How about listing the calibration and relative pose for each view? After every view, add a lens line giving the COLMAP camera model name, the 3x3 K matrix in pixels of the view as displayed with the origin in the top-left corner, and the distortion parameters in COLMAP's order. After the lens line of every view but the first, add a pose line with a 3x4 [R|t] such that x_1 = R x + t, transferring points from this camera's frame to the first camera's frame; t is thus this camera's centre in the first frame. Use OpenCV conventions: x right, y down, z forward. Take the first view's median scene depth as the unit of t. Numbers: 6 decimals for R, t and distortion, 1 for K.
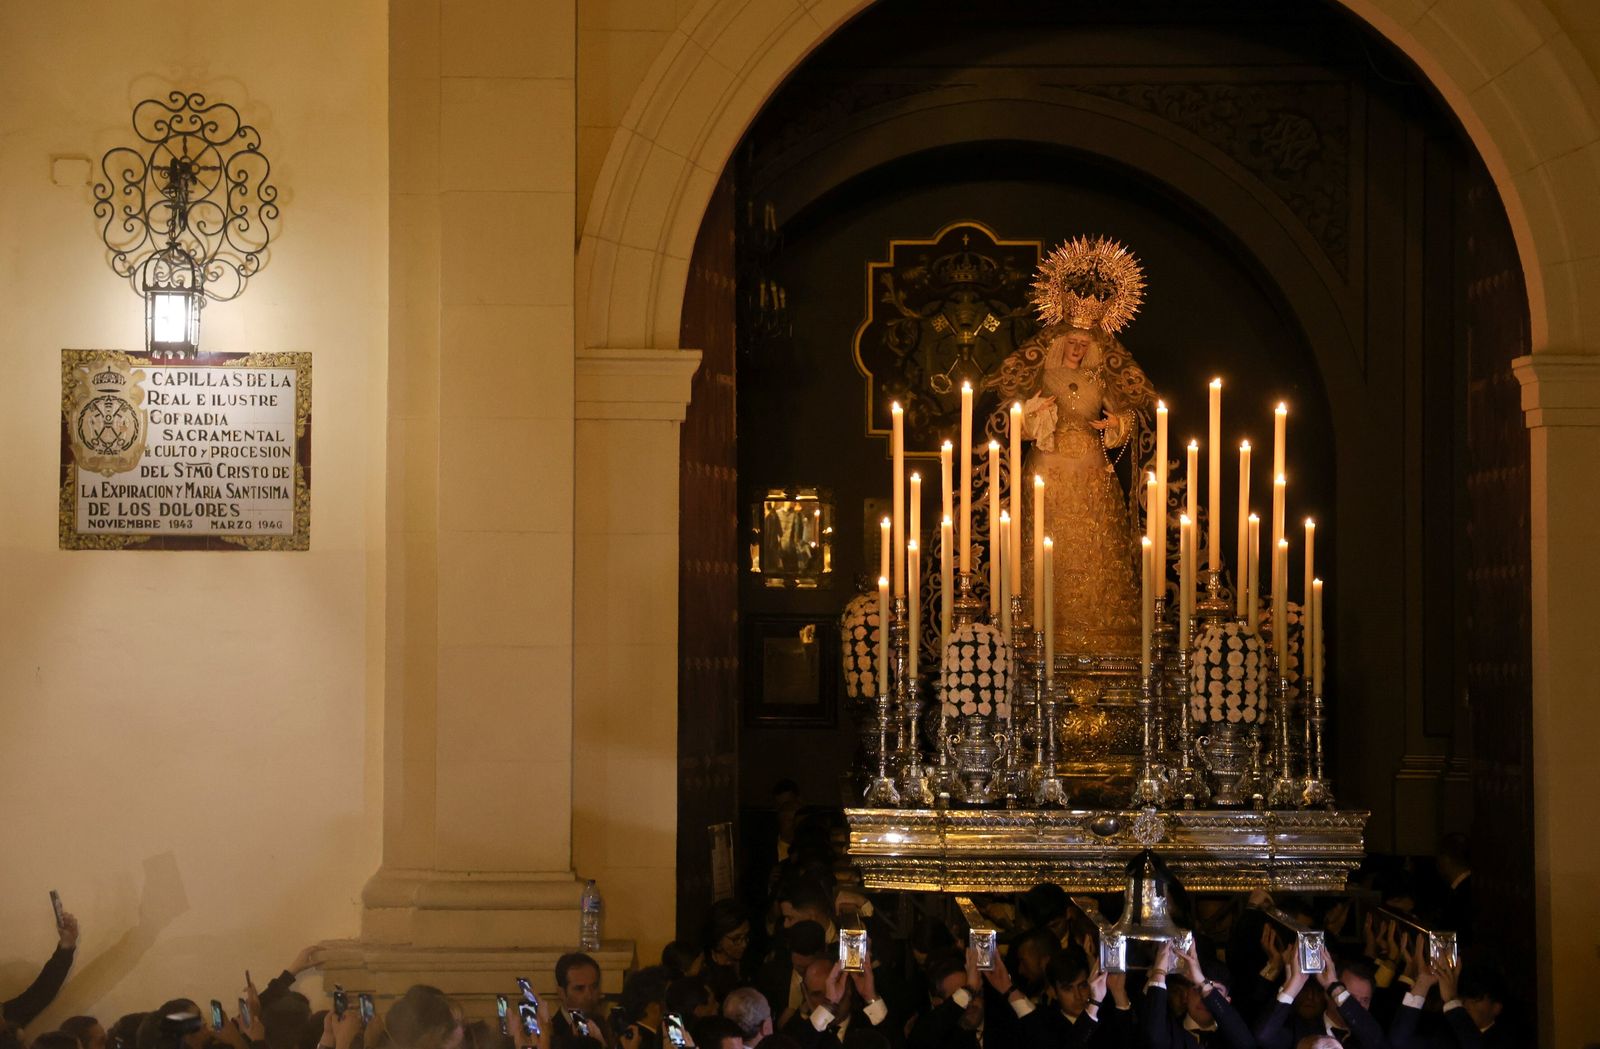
lens RADIAL K [[2599.1, 0, 800.0], [0, 2599.1, 524.5], [0, 0, 1]] dist [0.379898, -0.096107]
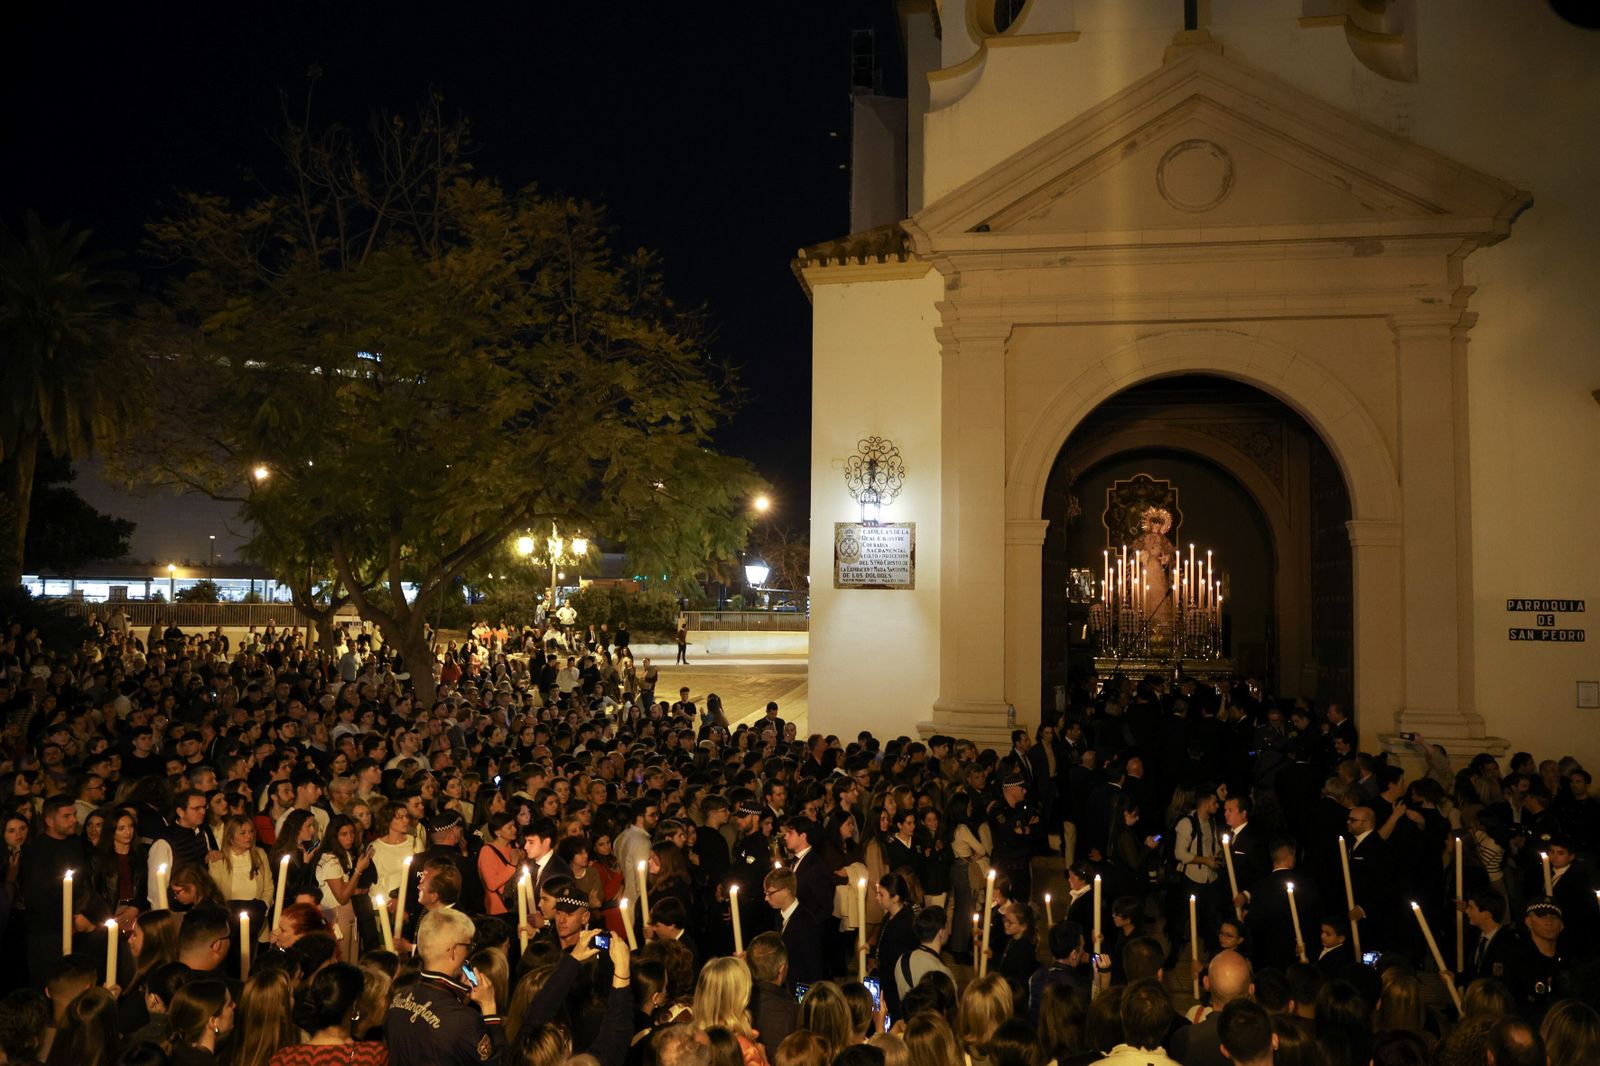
lens RADIAL K [[1131.3, 0, 805.0], [0, 1131.3, 537.5], [0, 0, 1]] dist [-0.108532, 0.086583]
pose [[0.969779, -0.006323, -0.243902, 0.003504], [-0.002588, 0.999341, -0.036199, -0.002146], [0.243970, 0.035736, 0.969124, -0.252924]]
